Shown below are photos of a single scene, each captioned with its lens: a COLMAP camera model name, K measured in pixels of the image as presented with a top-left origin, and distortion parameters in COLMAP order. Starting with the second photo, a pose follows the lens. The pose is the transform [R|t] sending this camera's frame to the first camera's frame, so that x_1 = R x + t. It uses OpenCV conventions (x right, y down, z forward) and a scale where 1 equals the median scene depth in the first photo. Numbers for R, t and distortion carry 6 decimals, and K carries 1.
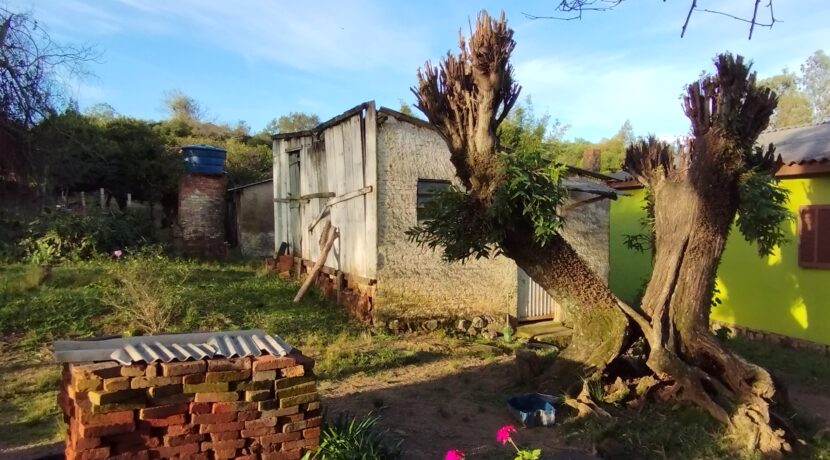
lens RADIAL K [[598.8, 0, 413.0], [0, 598.8, 231.0], [0, 0, 1]] dist [-0.035571, 0.004388]
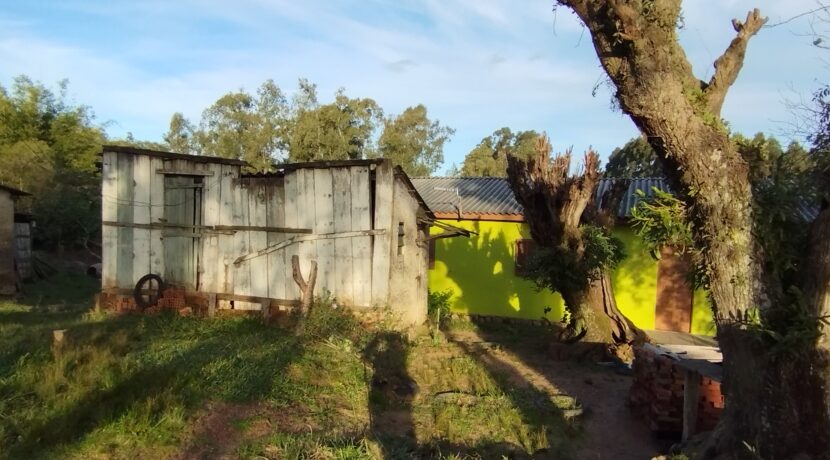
lens RADIAL K [[598.8, 0, 416.1], [0, 598.8, 225.1], [0, 0, 1]] dist [-0.035571, 0.004388]
pose [[0.597679, 0.010728, 0.801664, -0.865201], [-0.014072, 0.999897, -0.002890, -0.071117], [-0.801612, -0.009554, 0.597768, 0.204959]]
